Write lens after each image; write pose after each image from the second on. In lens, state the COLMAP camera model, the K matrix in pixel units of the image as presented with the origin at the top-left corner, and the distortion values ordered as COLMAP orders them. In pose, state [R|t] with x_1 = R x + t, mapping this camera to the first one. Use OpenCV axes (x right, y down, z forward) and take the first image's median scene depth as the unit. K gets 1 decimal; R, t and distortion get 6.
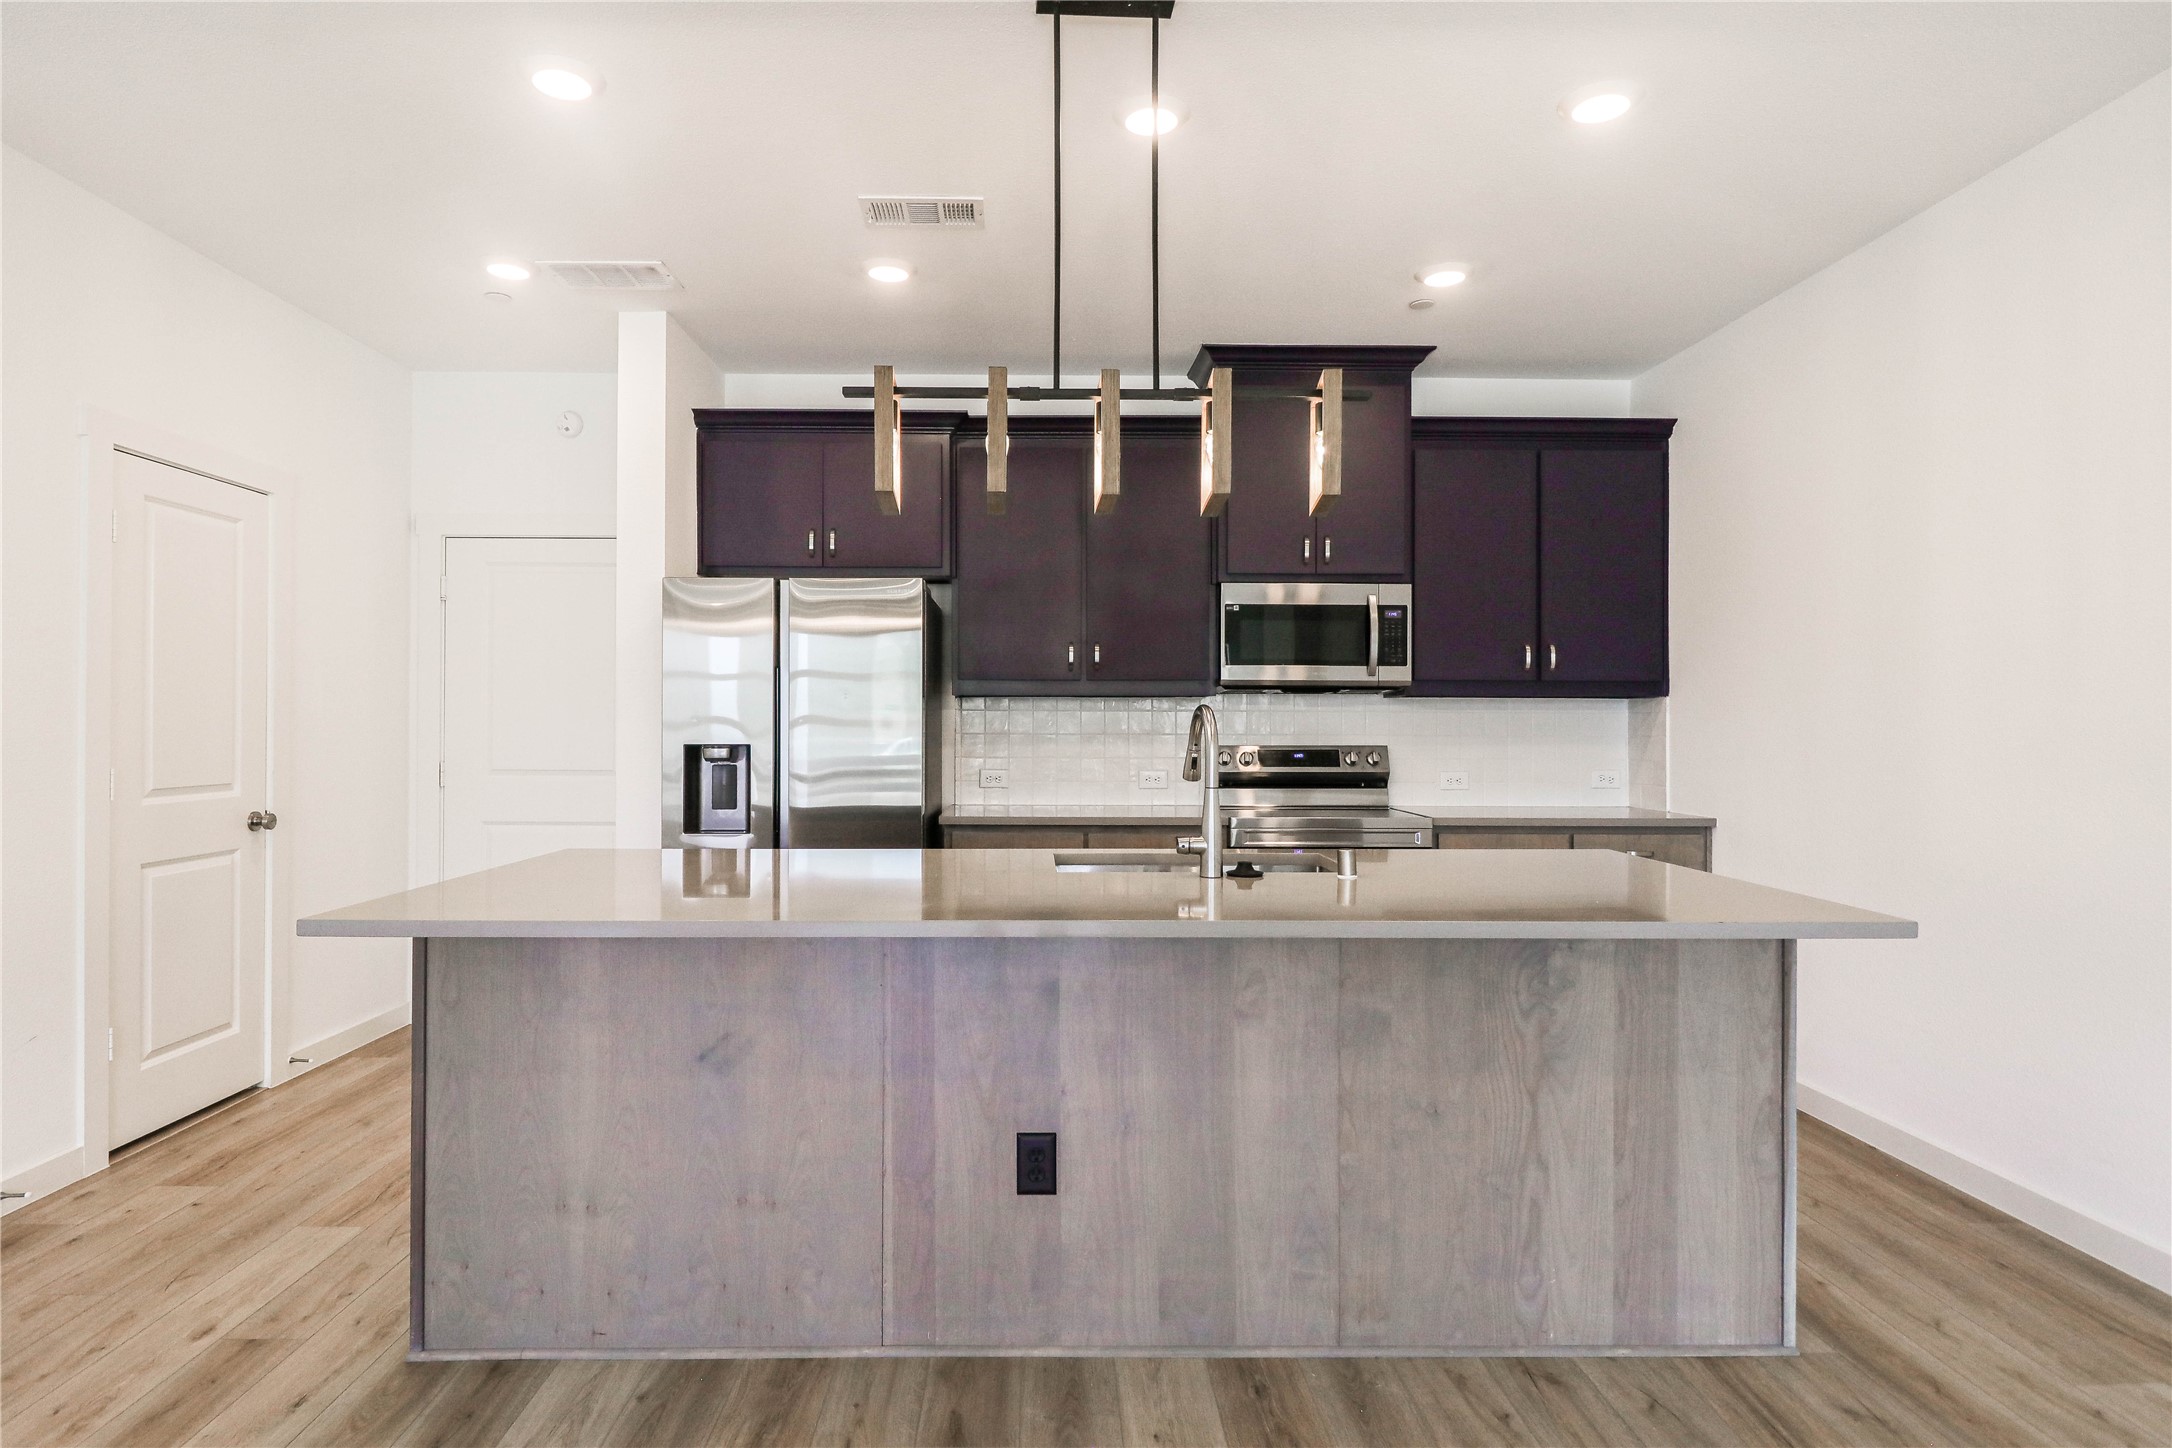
lens RADIAL K [[1166.0, 0, 1069.5], [0, 1166.0, 728.9], [0, 0, 1]] dist [0.001318, -0.000181]
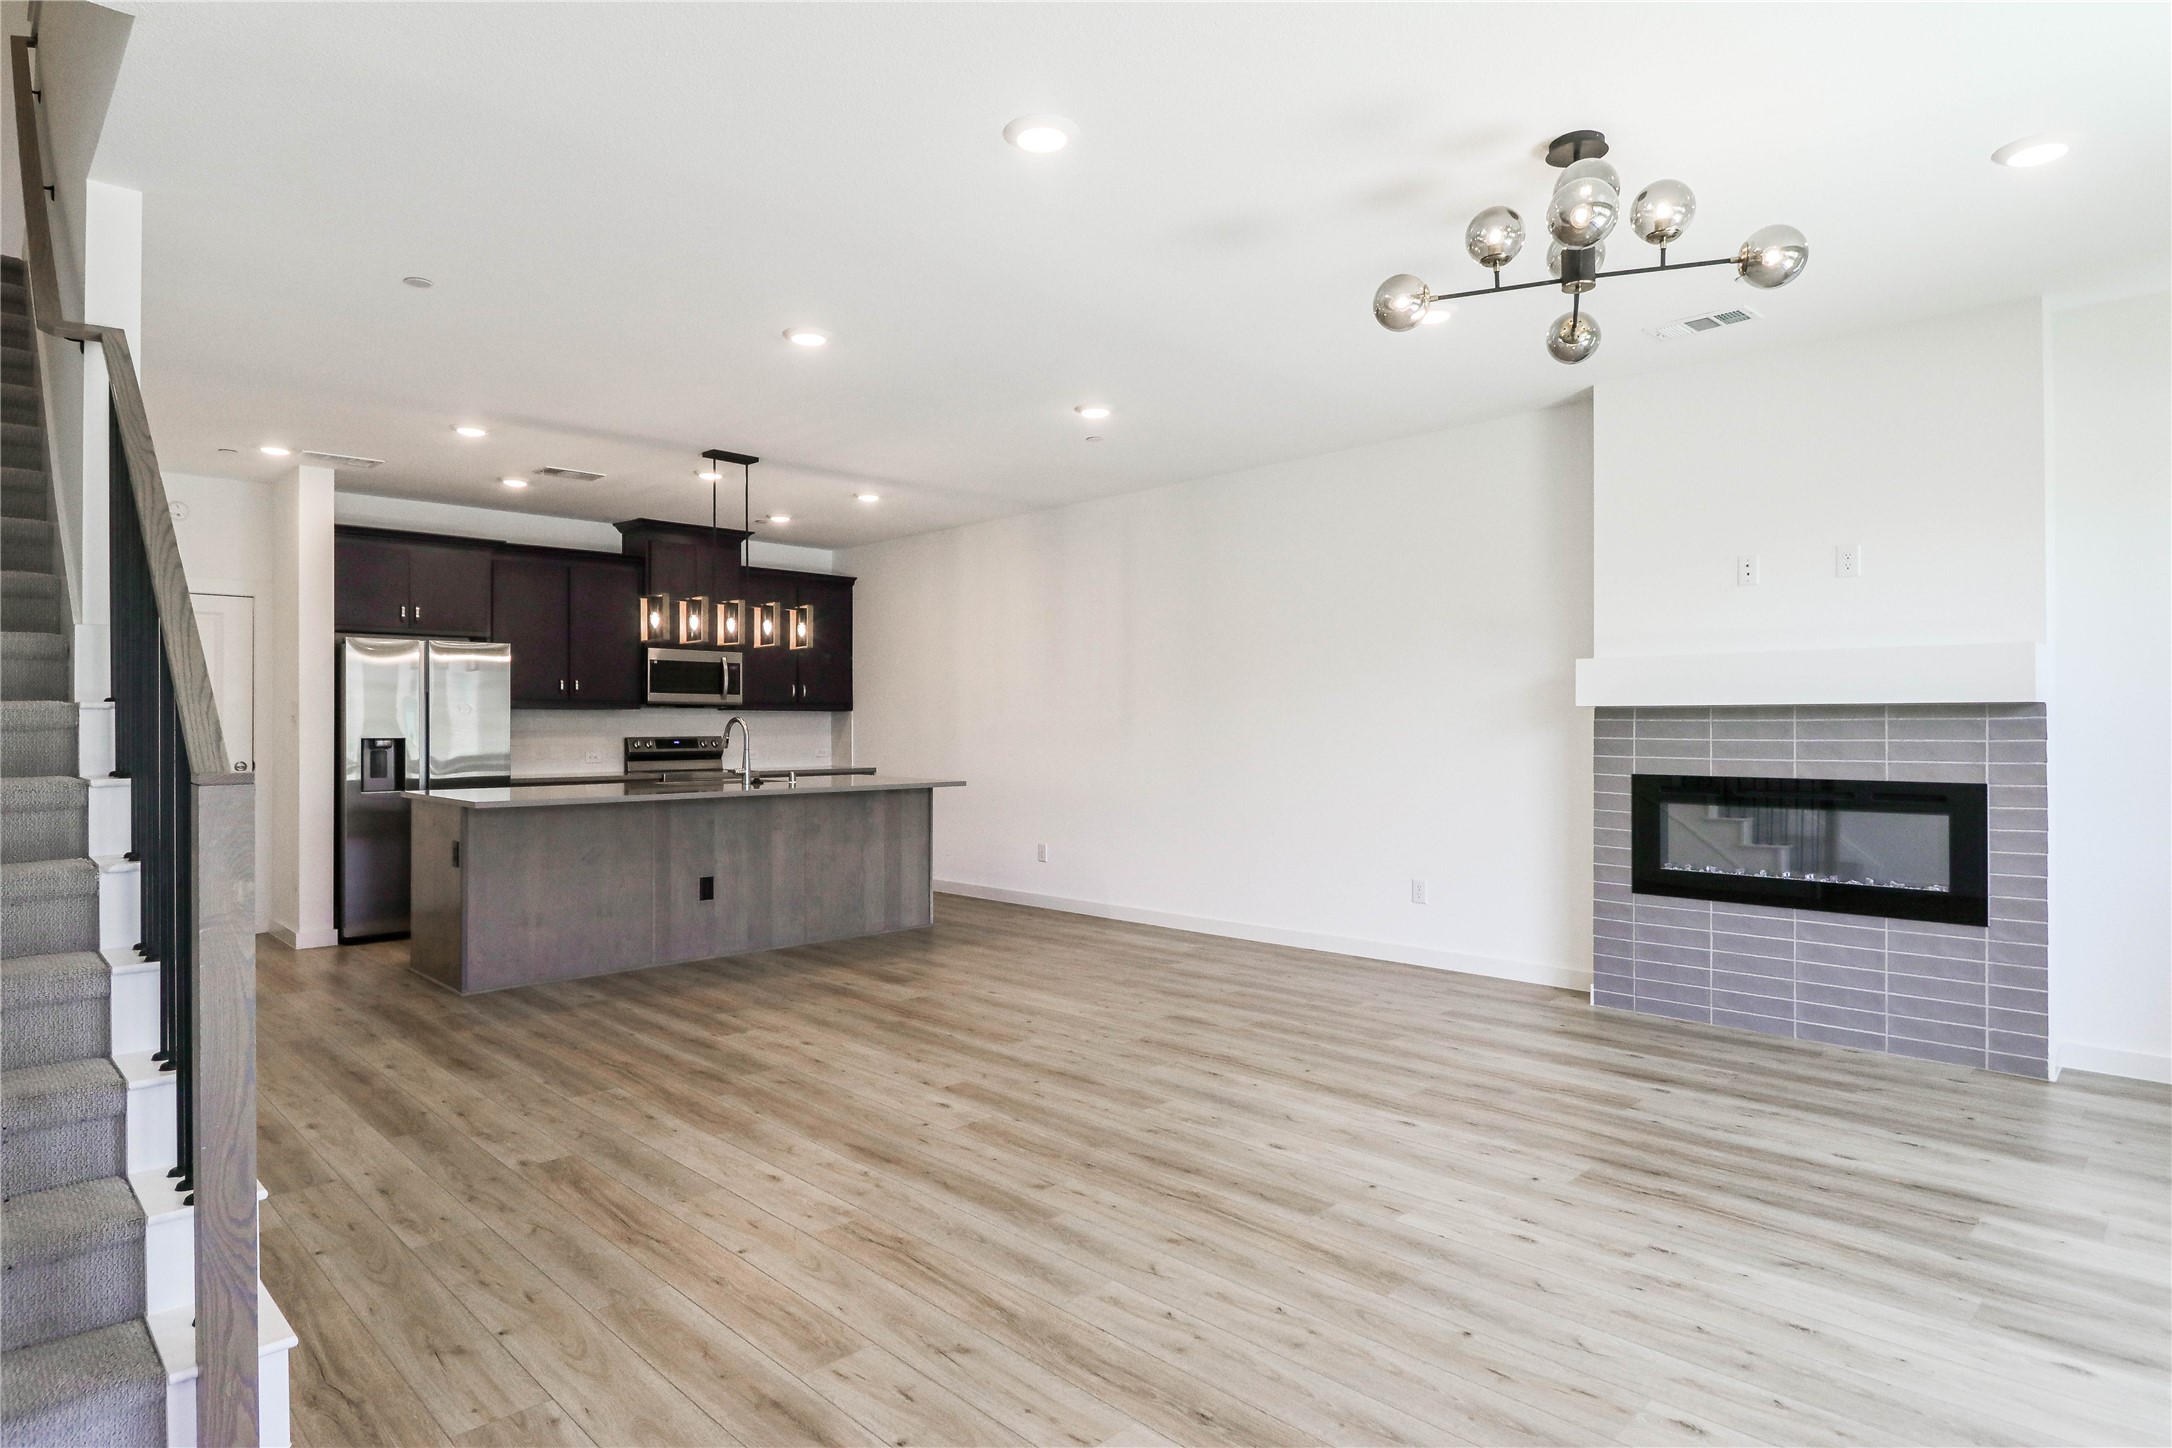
lens RADIAL K [[1166.0, 0, 1084.9], [0, 1166.0, 716.0], [0, 0, 1]] dist [0.001318, -0.000181]
pose [[0.715052, 0.003683, 0.699062, -0.662443], [0.003501, 0.999955, -0.008849, 0.000511], [-0.699063, 0.008774, 0.715006, -0.793141]]
